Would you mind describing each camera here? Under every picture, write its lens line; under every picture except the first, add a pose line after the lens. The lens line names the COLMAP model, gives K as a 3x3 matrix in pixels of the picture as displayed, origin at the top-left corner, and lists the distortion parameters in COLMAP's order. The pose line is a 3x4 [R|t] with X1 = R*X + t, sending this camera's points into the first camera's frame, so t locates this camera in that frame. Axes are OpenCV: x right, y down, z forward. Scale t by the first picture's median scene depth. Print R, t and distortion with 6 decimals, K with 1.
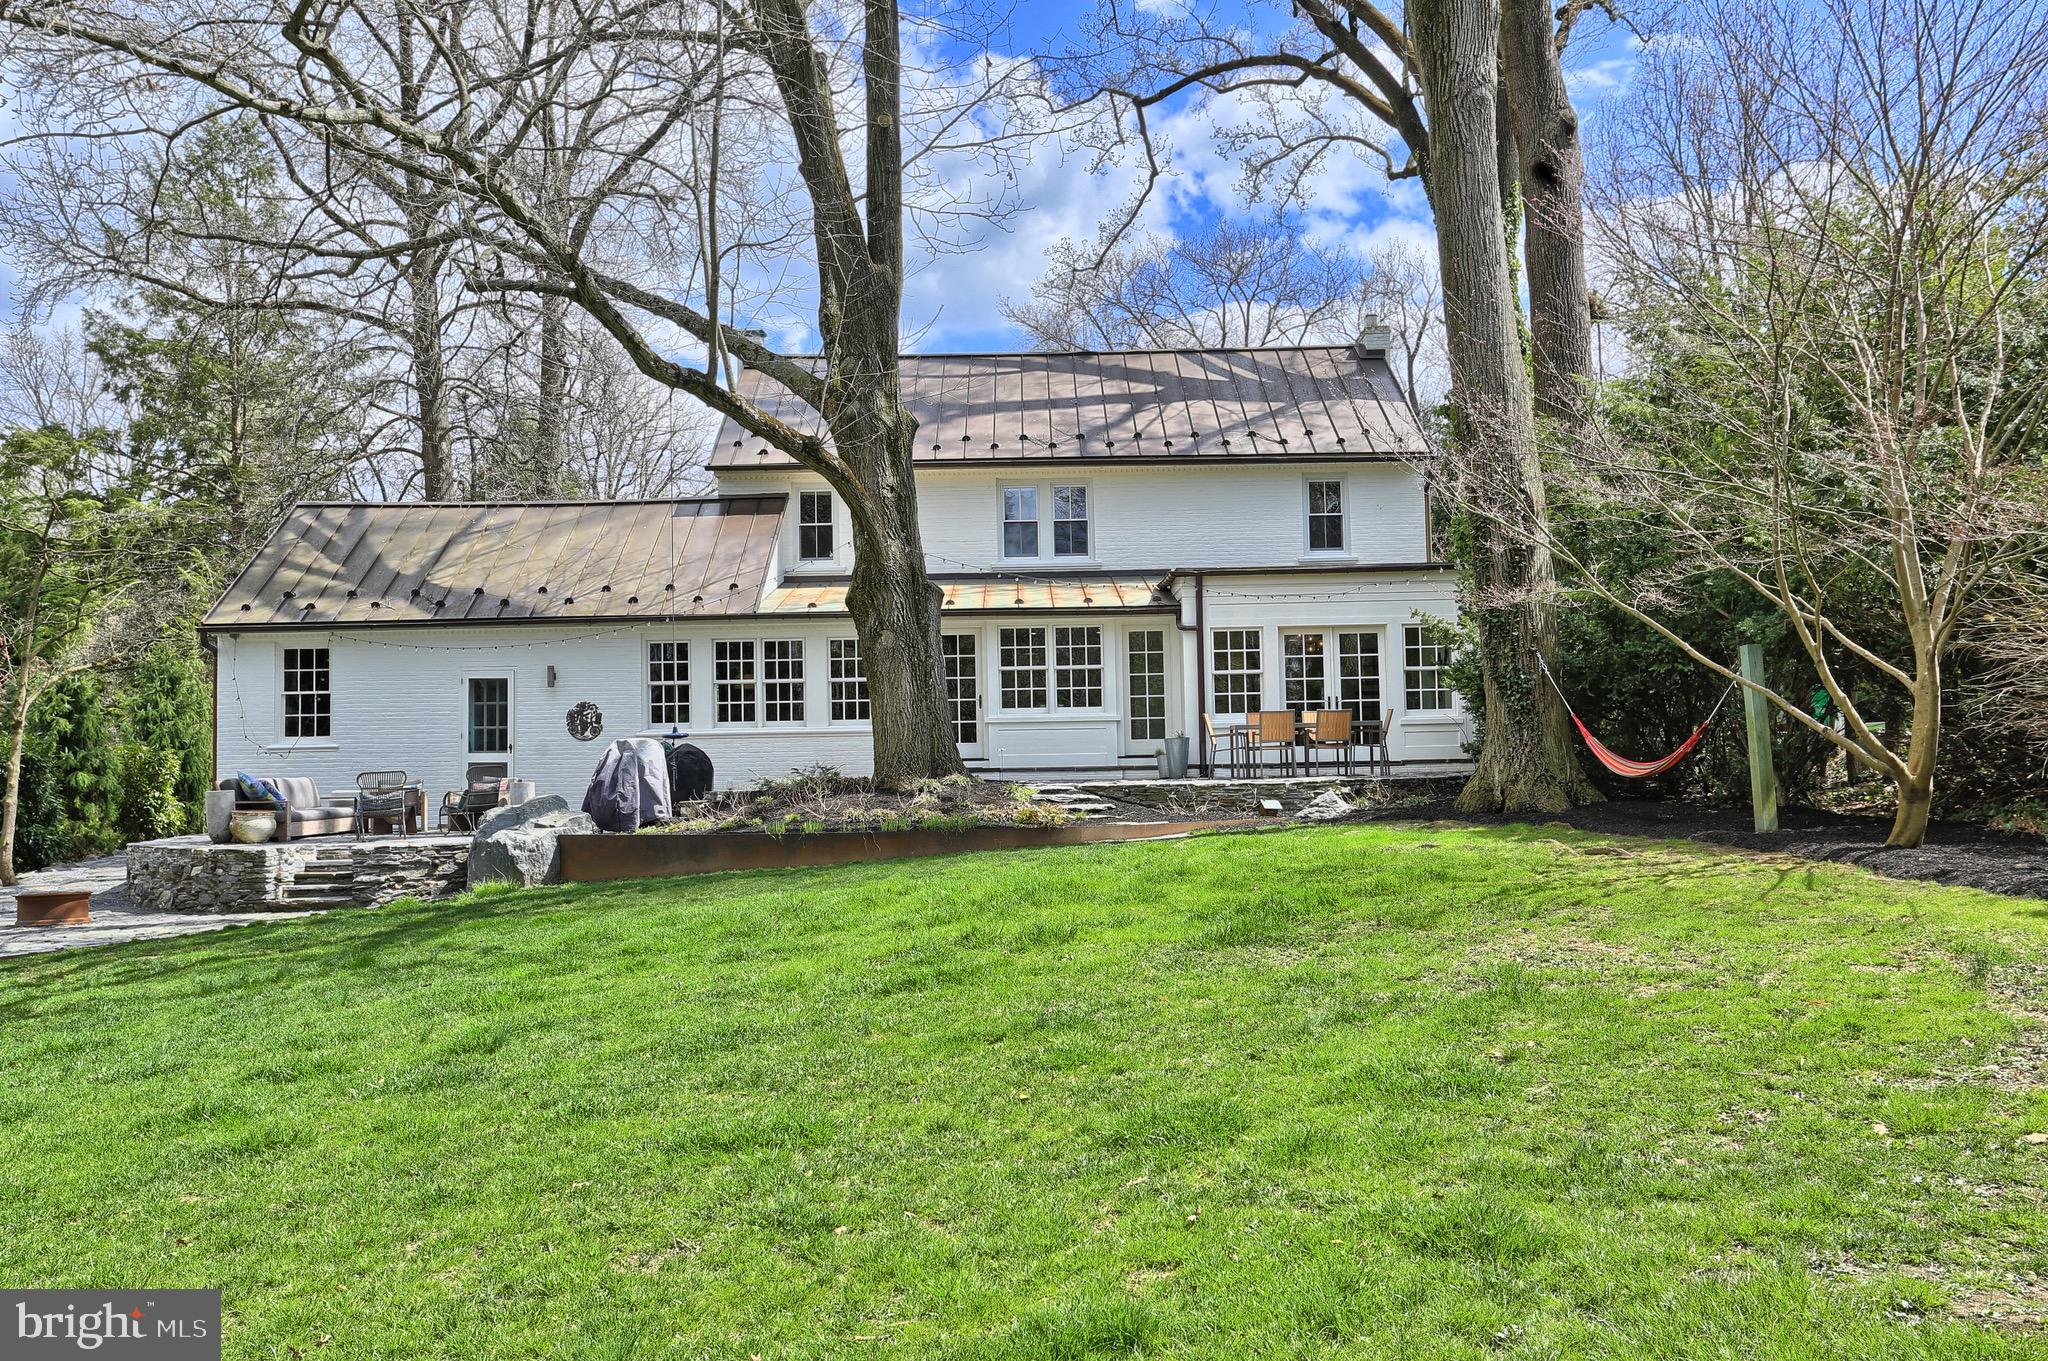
lens RADIAL K [[1753.6, 0, 1031.6], [0, 1753.6, 693.7], [0, 0, 1]] dist [0.013300, 0.011053]
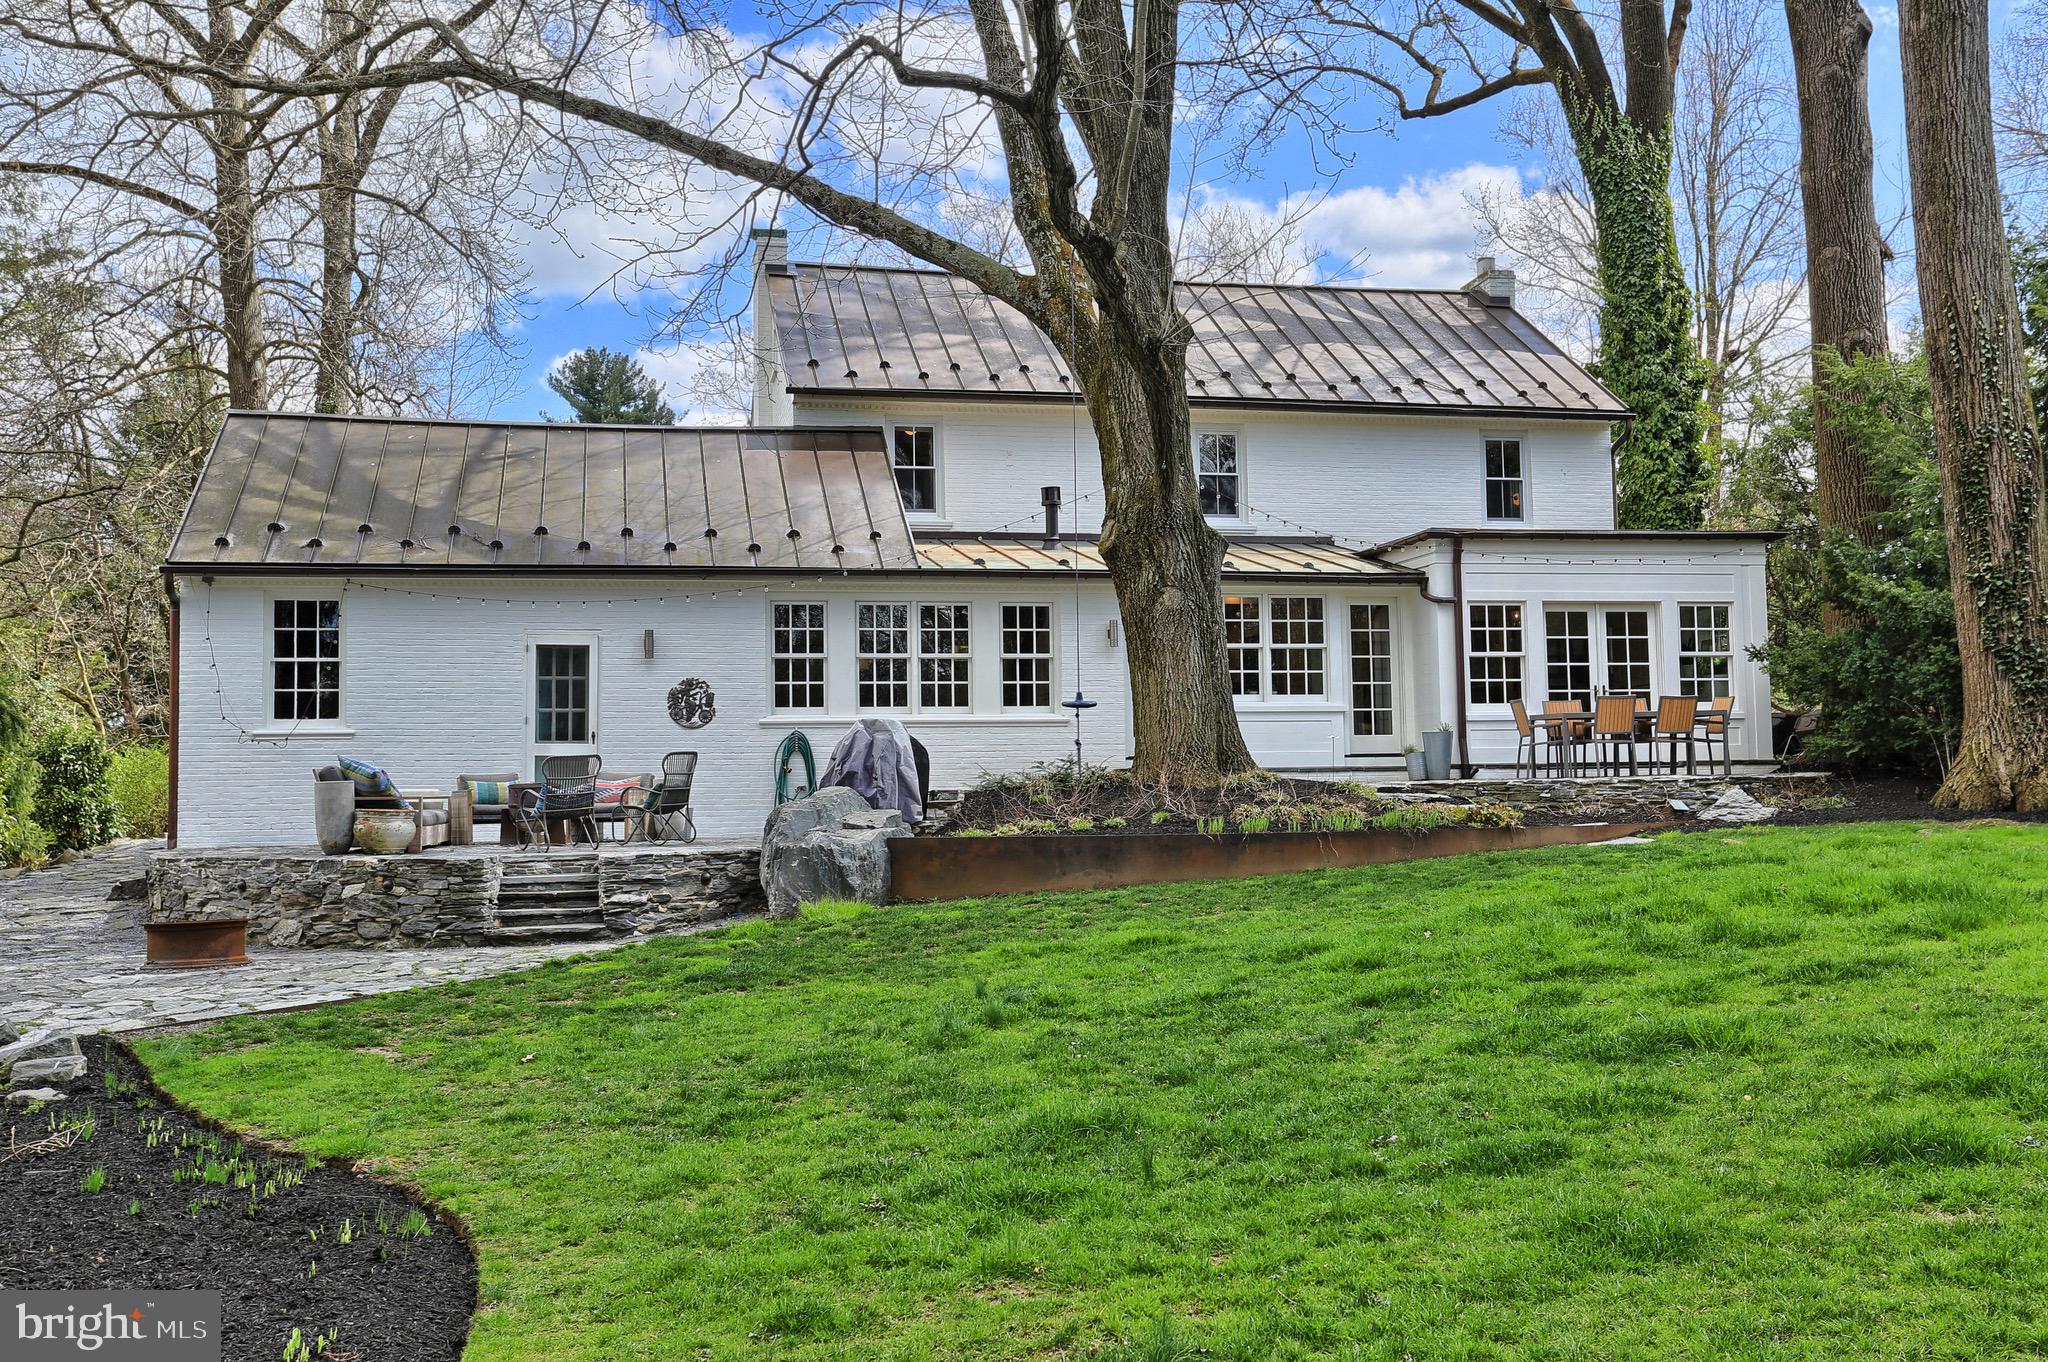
lens RADIAL K [[1947.0, 0, 1031.7], [0, 1947.0, 684.4], [0, 0, 1]] dist [0.048958, 0.000000]
pose [[0.979474, 0.015845, 0.200945, -0.279262], [-0.011756, 0.999699, -0.021525, 0.023992], [-0.201226, 0.018721, 0.979366, 0.130857]]
